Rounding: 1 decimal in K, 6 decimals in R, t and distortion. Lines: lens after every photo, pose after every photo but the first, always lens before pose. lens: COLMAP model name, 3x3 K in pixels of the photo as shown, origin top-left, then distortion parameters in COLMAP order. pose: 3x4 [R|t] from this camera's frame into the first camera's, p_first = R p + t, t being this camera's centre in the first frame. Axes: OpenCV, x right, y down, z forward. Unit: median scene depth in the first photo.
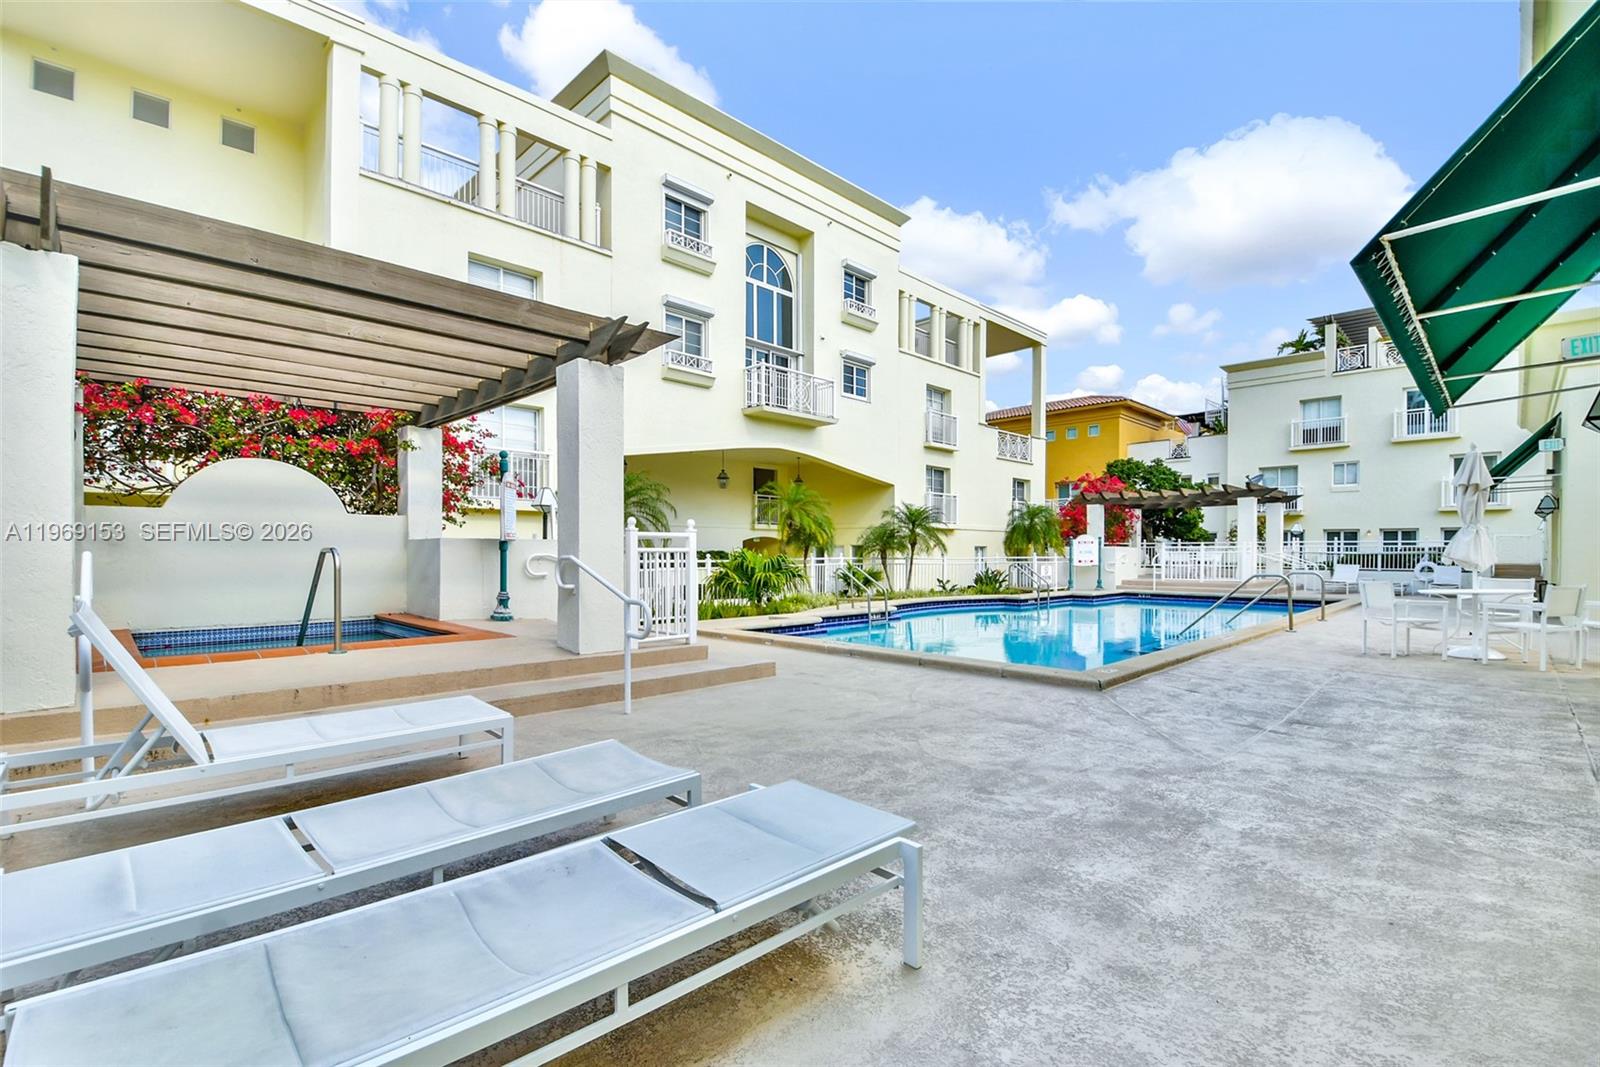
lens RADIAL K [[703.4, 0, 802.5], [0, 703.4, 556.5], [0, 0, 1]] dist [0.015270, -0.012791]
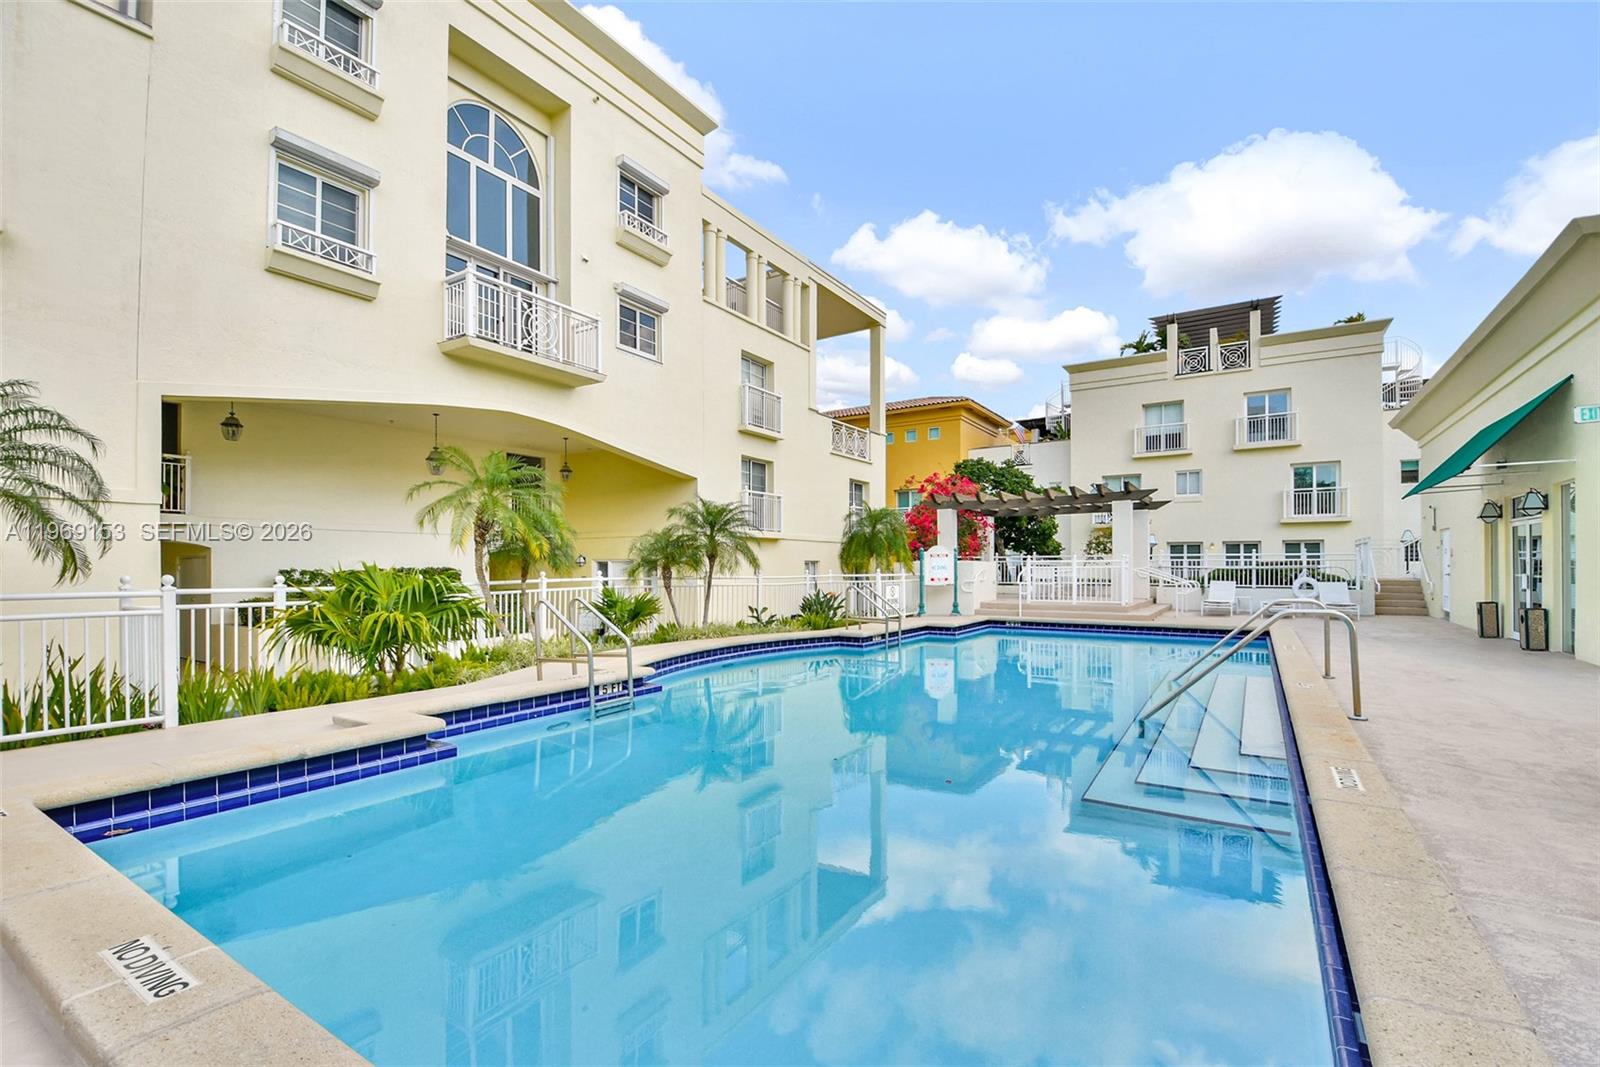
lens RADIAL K [[703.4, 0, 802.5], [0, 703.4, 556.5], [0, 0, 1]] dist [0.015270, -0.012791]
pose [[0.974826, -0.000185, 0.222968, 0.076683], [0.005106, 0.999756, -0.021494, -0.002609], [-0.222910, 0.022092, 0.974589, 0.264640]]
